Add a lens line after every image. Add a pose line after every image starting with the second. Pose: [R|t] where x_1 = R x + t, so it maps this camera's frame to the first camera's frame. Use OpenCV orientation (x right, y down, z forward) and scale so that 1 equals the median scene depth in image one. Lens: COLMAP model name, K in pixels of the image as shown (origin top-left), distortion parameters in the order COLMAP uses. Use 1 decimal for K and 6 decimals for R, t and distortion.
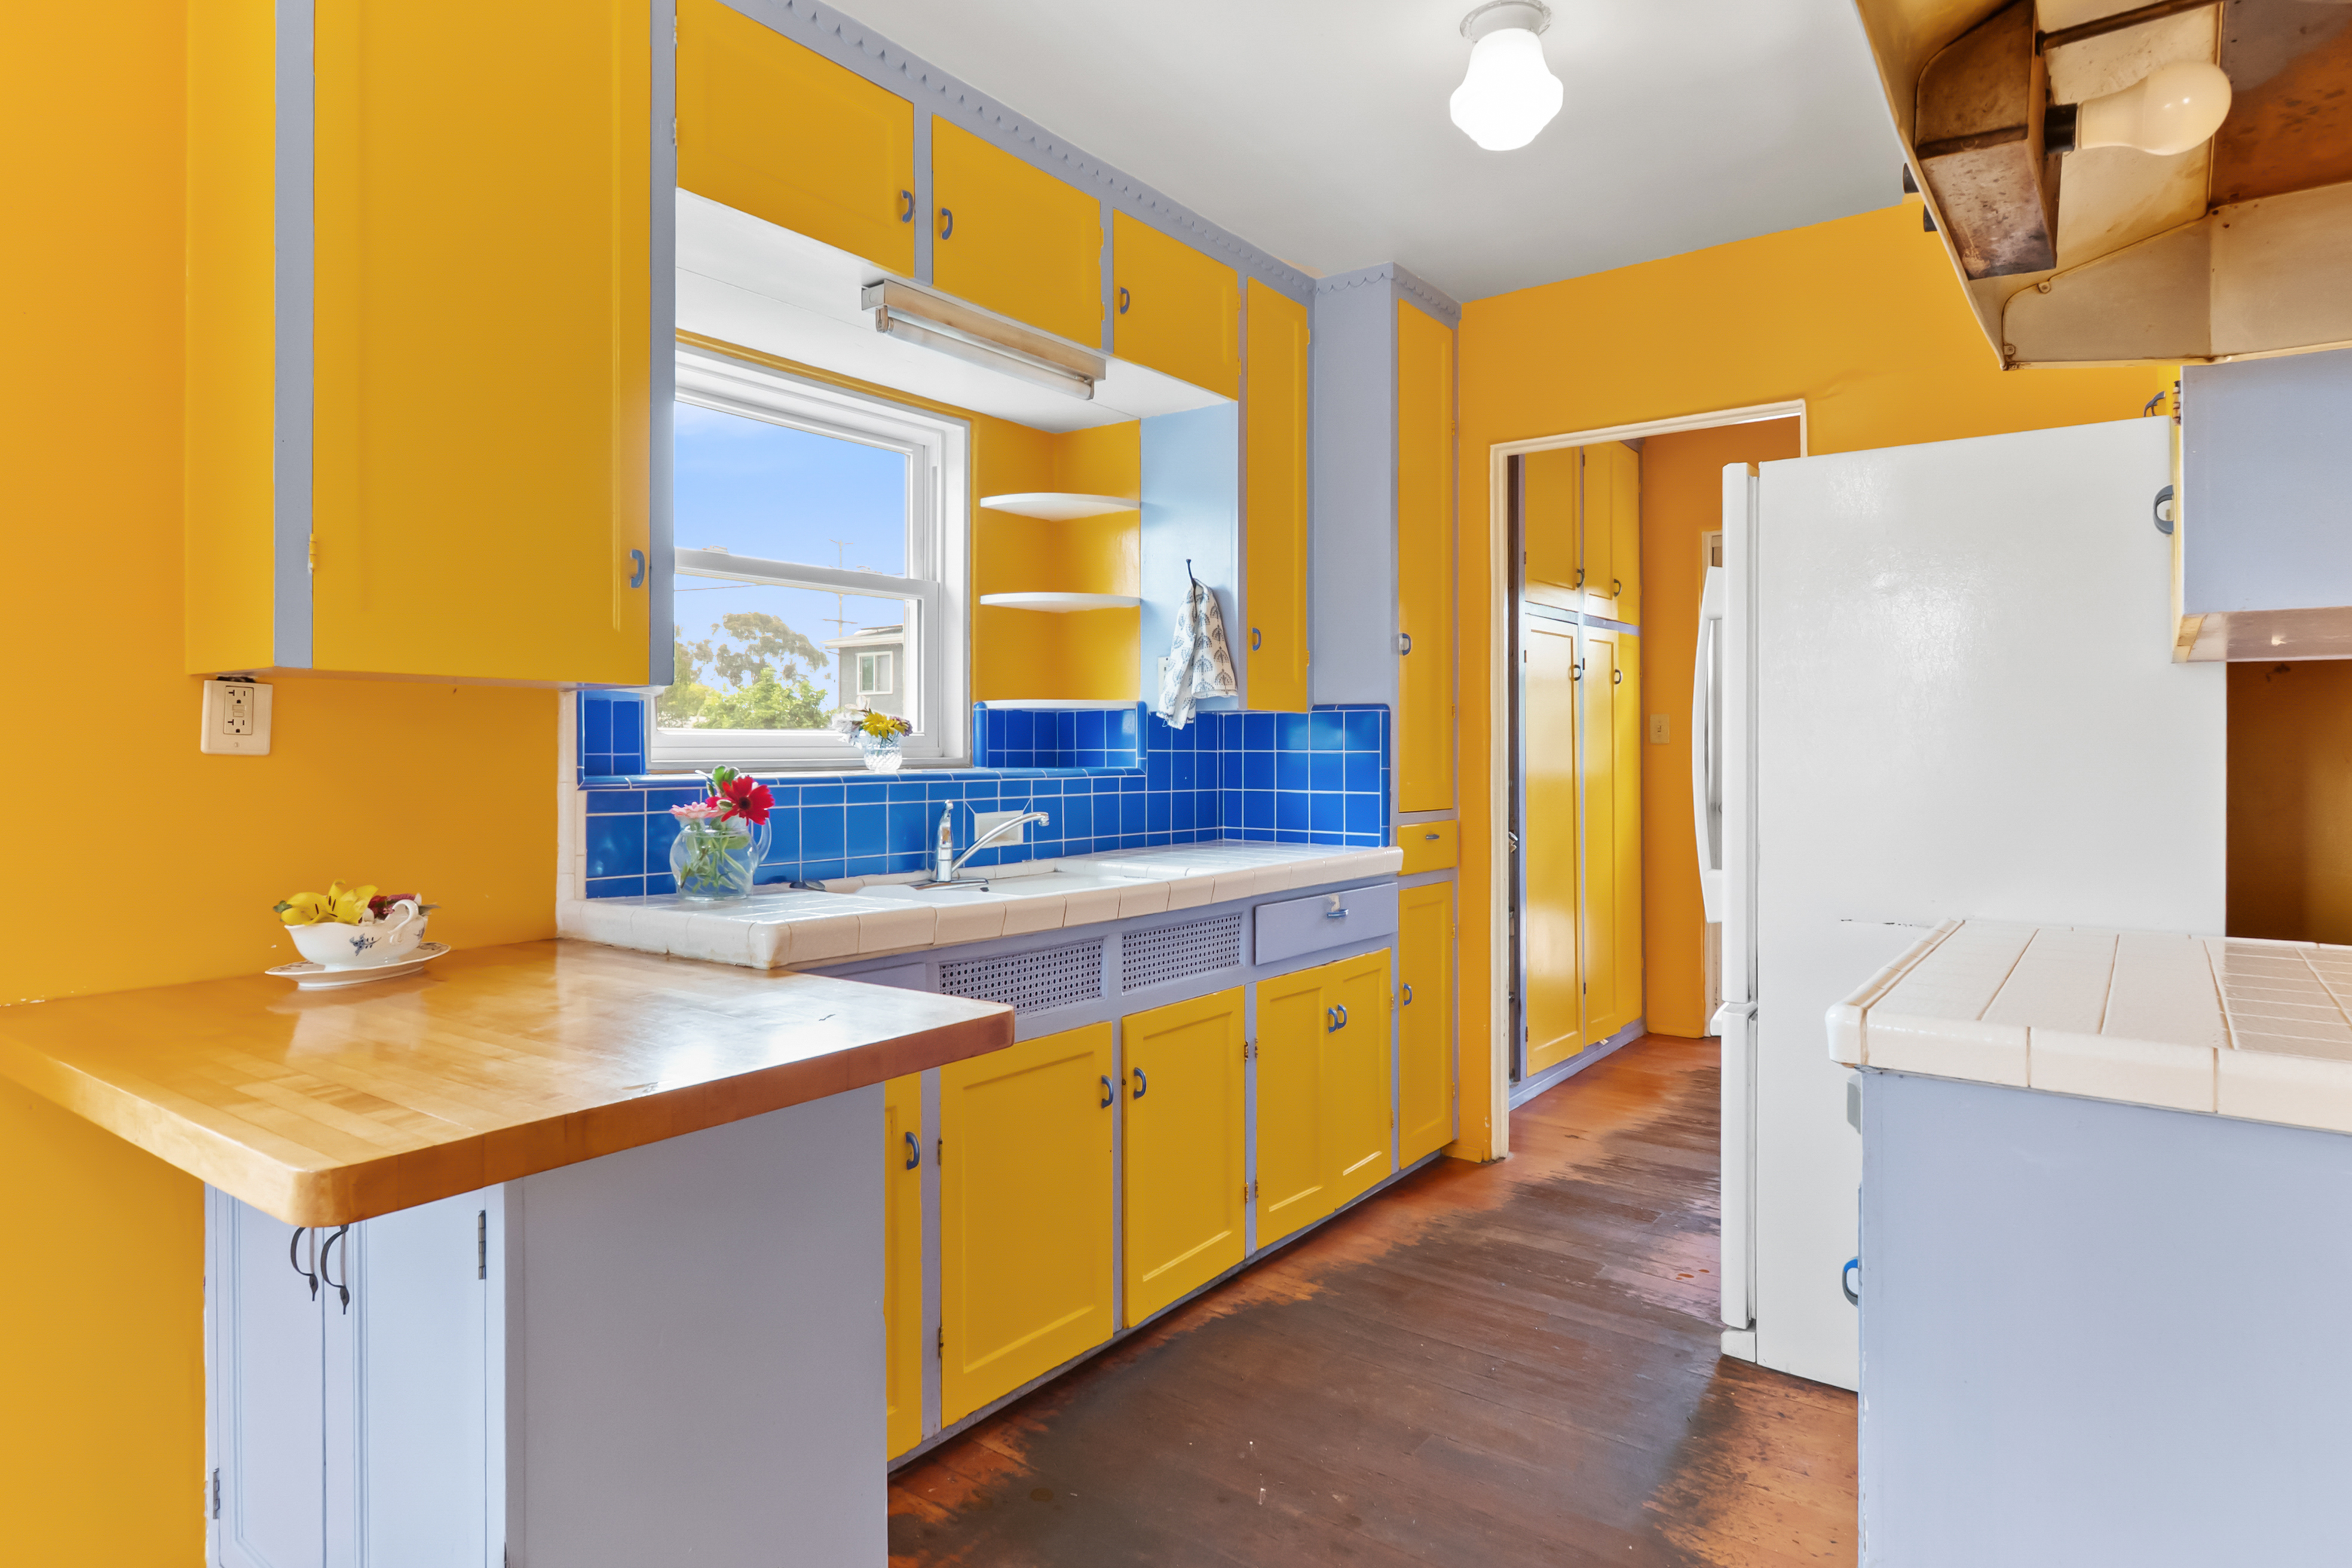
lens RADIAL K [[1299.1, 0, 1175.6], [0, 1299.1, 745.1], [0, 0, 1]] dist [-0.002941, -0.000362]
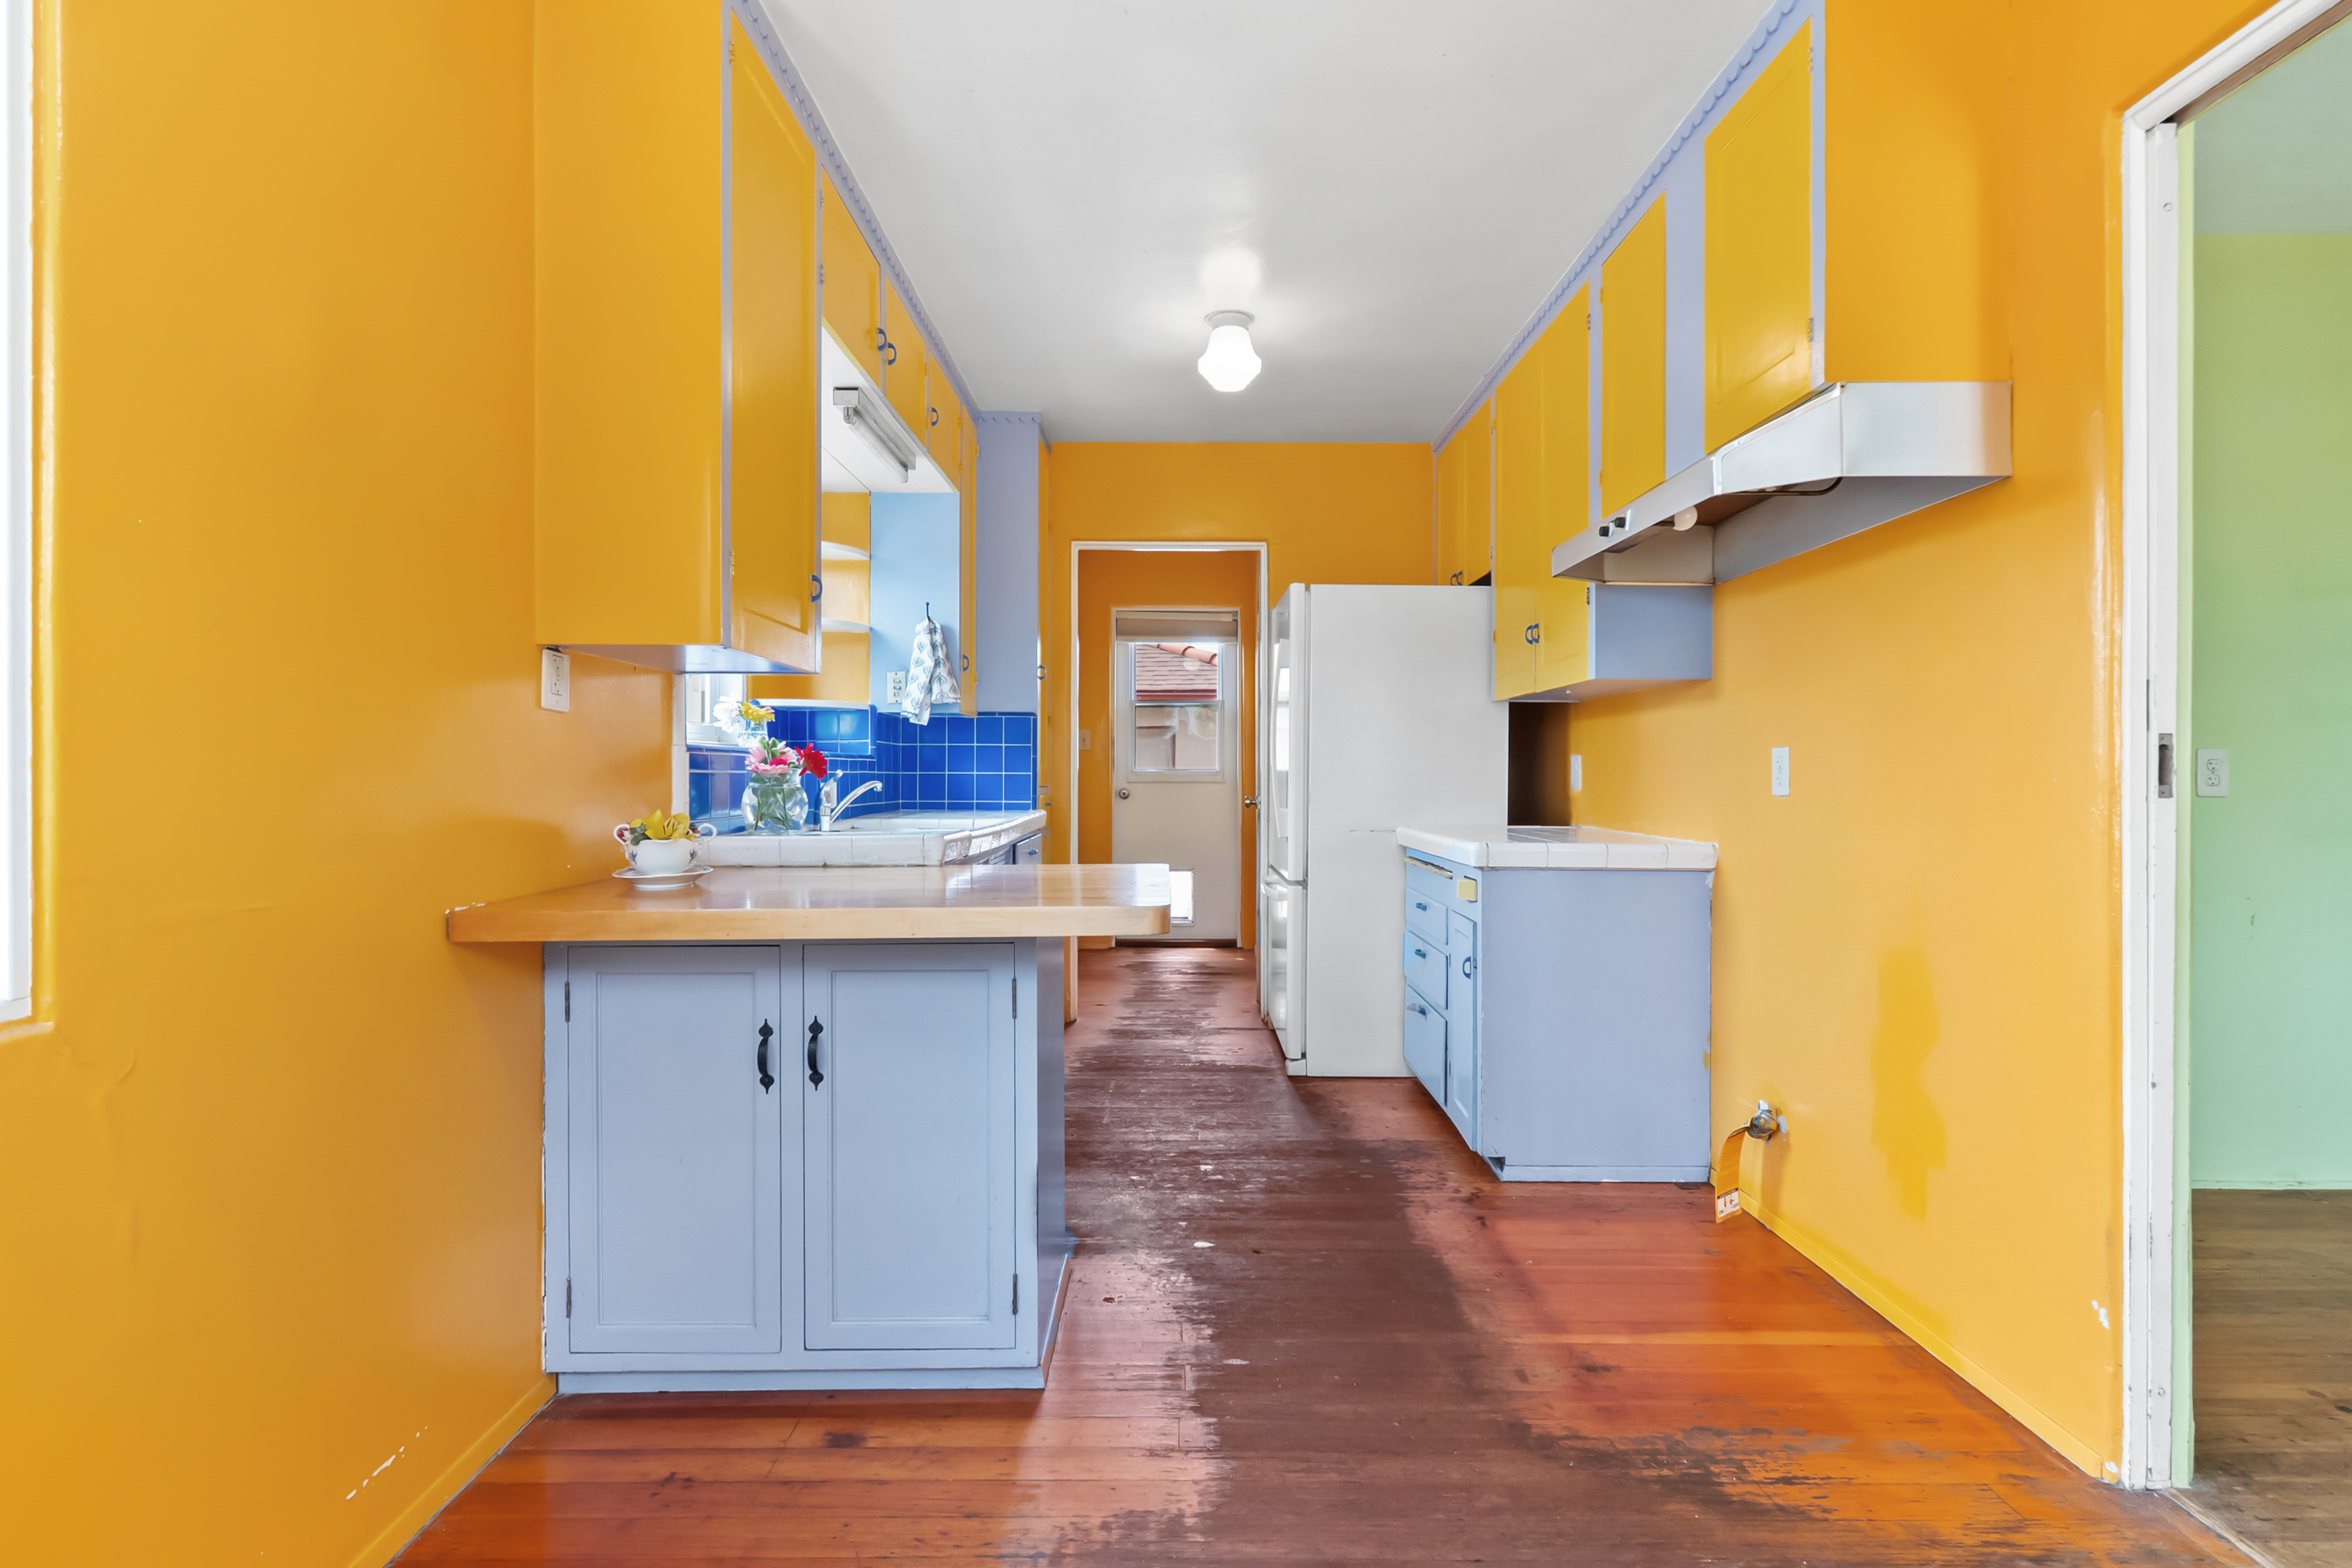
lens RADIAL K [[1135.7, 0, 1176.0], [0, 1135.7, 784.0], [0, 0, 1]] dist [0.001038, 0.000004]
pose [[0.797126, -0.003750, 0.603801, -0.510568], [-0.004377, 0.999919, 0.011990, 0.034613], [-0.603797, -0.012200, 0.797045, -0.125525]]
